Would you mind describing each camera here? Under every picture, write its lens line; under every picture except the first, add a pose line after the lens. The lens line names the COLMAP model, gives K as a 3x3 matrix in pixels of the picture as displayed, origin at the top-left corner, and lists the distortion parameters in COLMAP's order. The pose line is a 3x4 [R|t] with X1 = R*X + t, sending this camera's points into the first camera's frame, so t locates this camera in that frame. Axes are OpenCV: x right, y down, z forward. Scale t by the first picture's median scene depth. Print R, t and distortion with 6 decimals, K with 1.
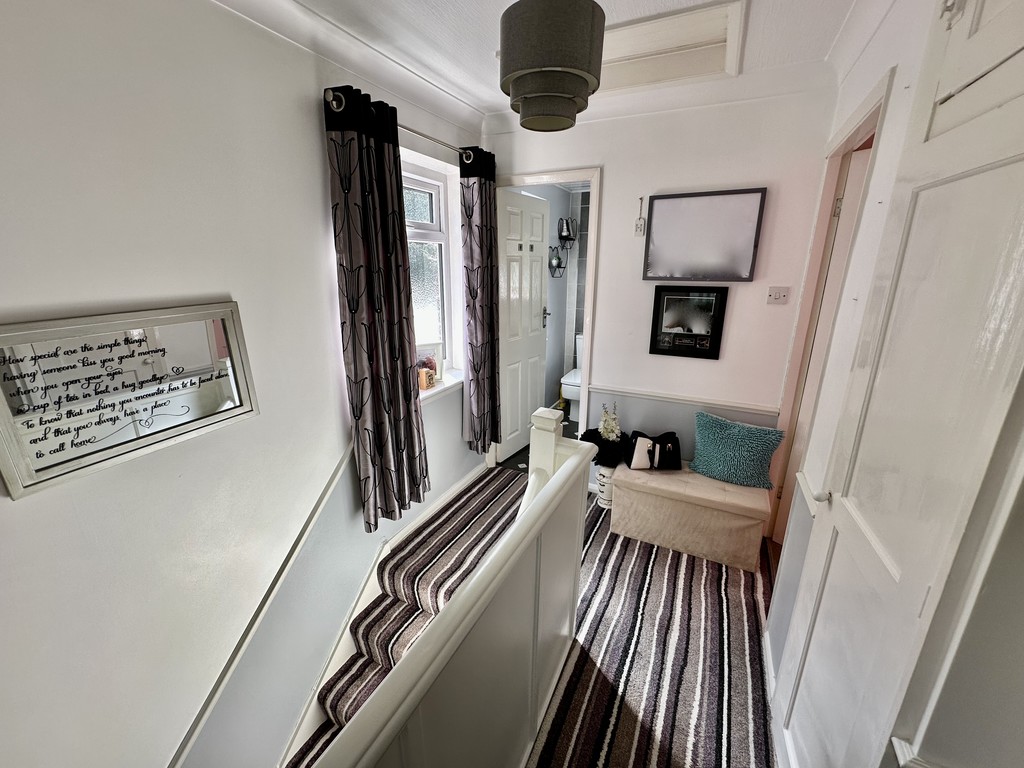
lens RADIAL K [[408.4, 0, 510.3], [0, 408.4, 379.6], [0, 0, 1]] dist [-0.003587, 0.000527]
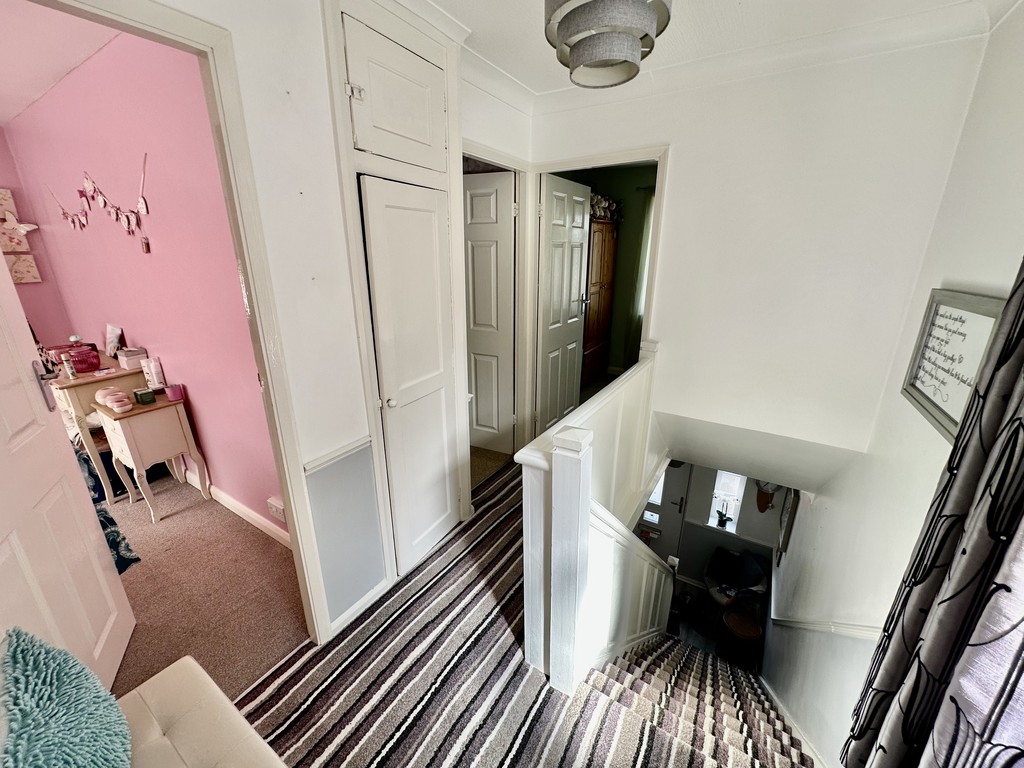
lens RADIAL K [[408.4, 0, 512.3], [0, 408.4, 386.7], [0, 0, 1]] dist [-0.003587, 0.000527]
pose [[-0.995611, -0.036183, 0.086316, 0.138953], [0.018992, 0.824957, 0.564876, -0.426741], [-0.091646, 0.564036, -0.820649, 1.524450]]
